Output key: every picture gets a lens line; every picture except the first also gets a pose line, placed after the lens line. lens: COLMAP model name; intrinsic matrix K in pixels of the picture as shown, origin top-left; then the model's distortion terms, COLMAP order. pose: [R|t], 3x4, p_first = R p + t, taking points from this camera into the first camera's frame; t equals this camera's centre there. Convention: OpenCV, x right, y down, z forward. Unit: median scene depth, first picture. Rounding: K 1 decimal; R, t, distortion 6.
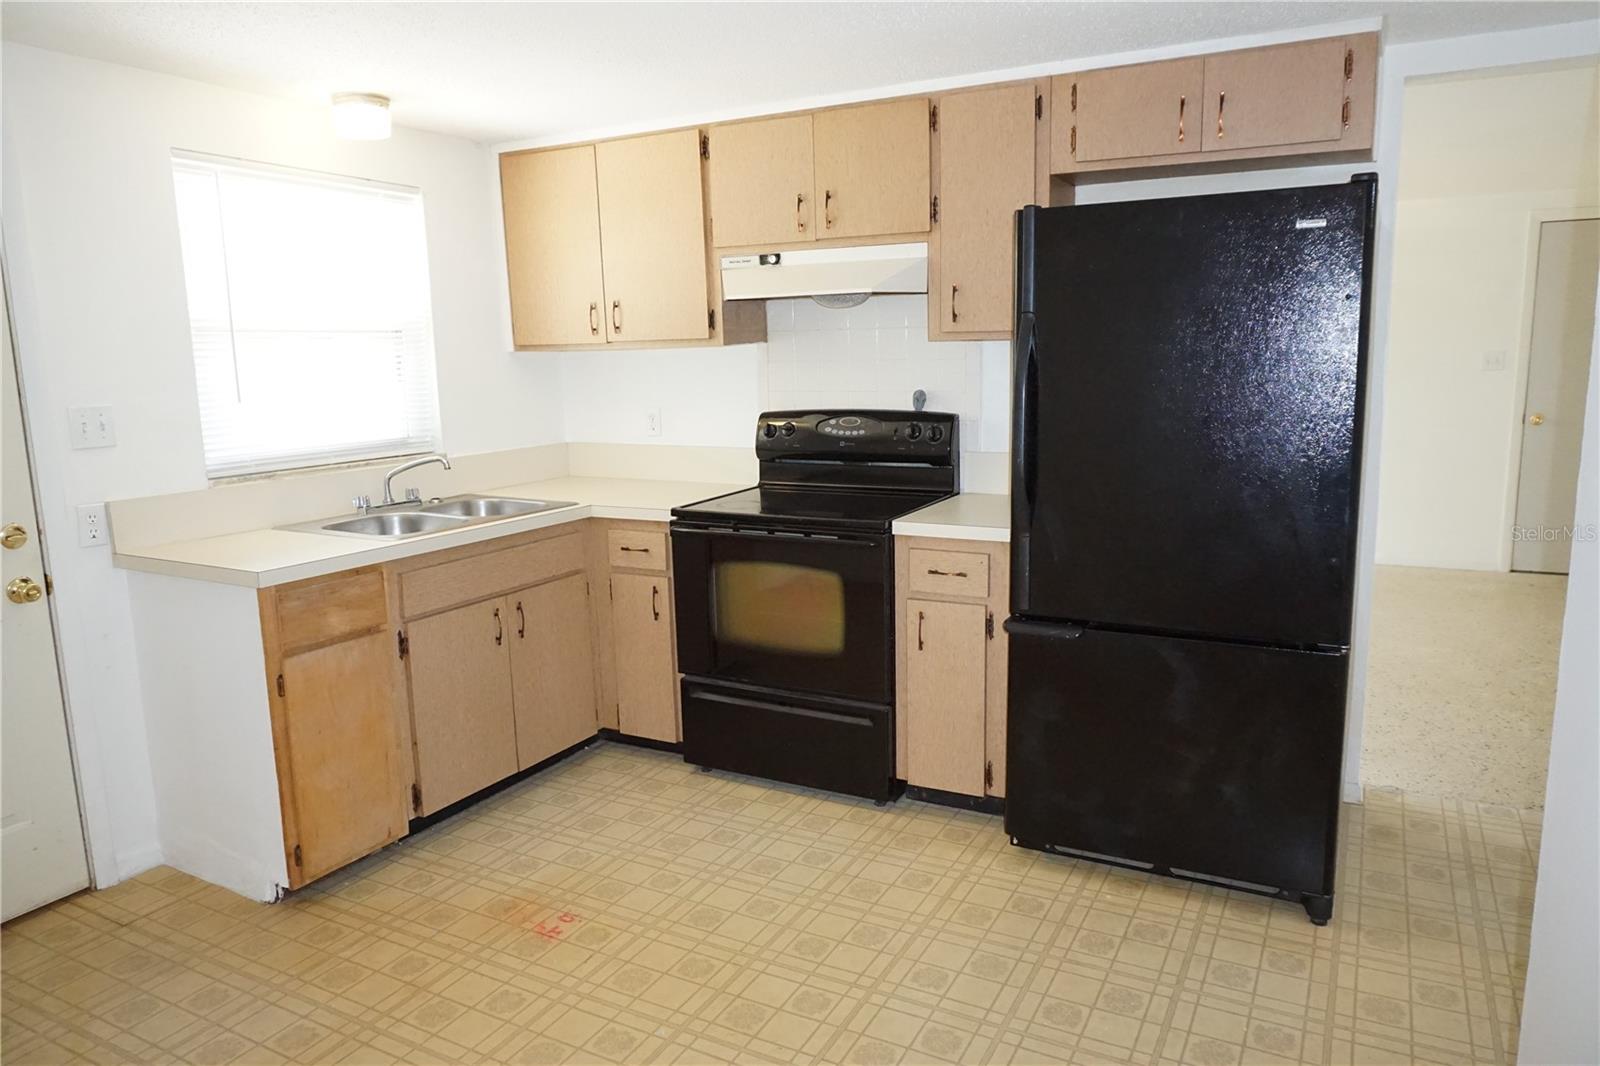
lens RADIAL K [[1063.0, 0, 809.8], [0, 1063.0, 533.4], [0, 0, 1]] dist [-0.039332, 0.016905]
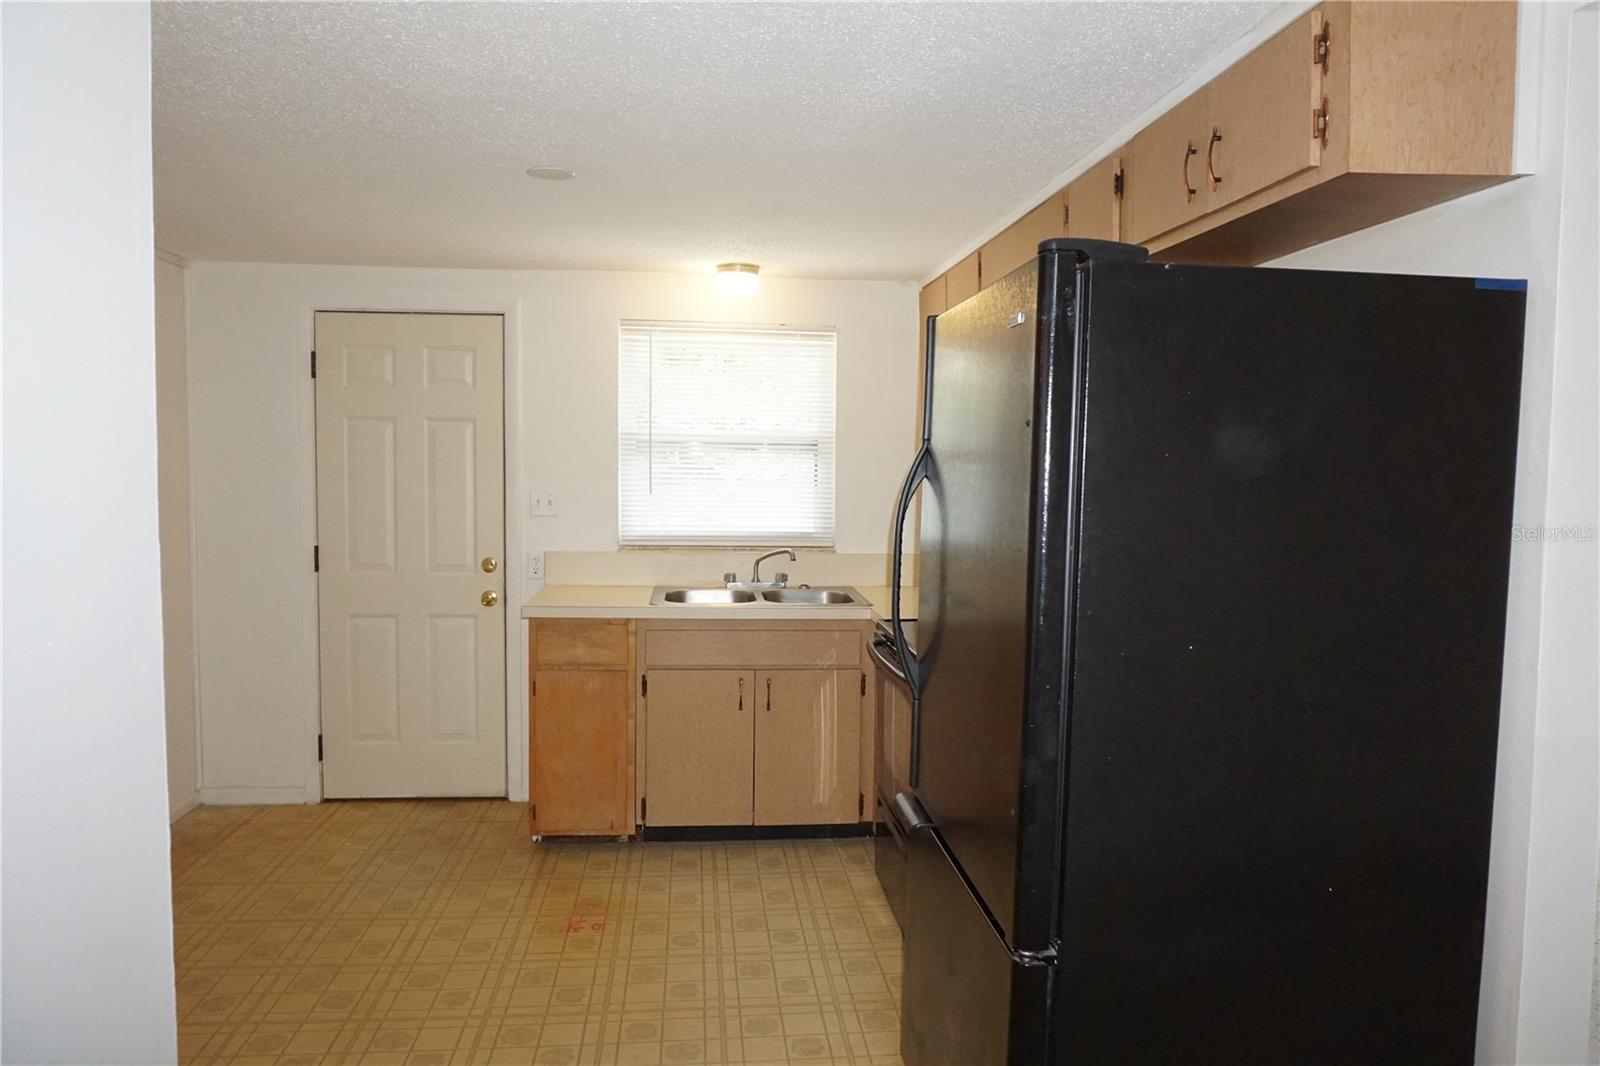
lens RADIAL K [[1063.0, 0, 803.0], [0, 1063.0, 526.4], [0, 0, 1]] dist [-0.039332, 0.016905]
pose [[0.564244, 0.077046, -0.822005, 0.776132], [-0.166300, 0.985835, -0.021751, -0.090576], [0.808686, 0.148973, 0.569064, 0.390066]]
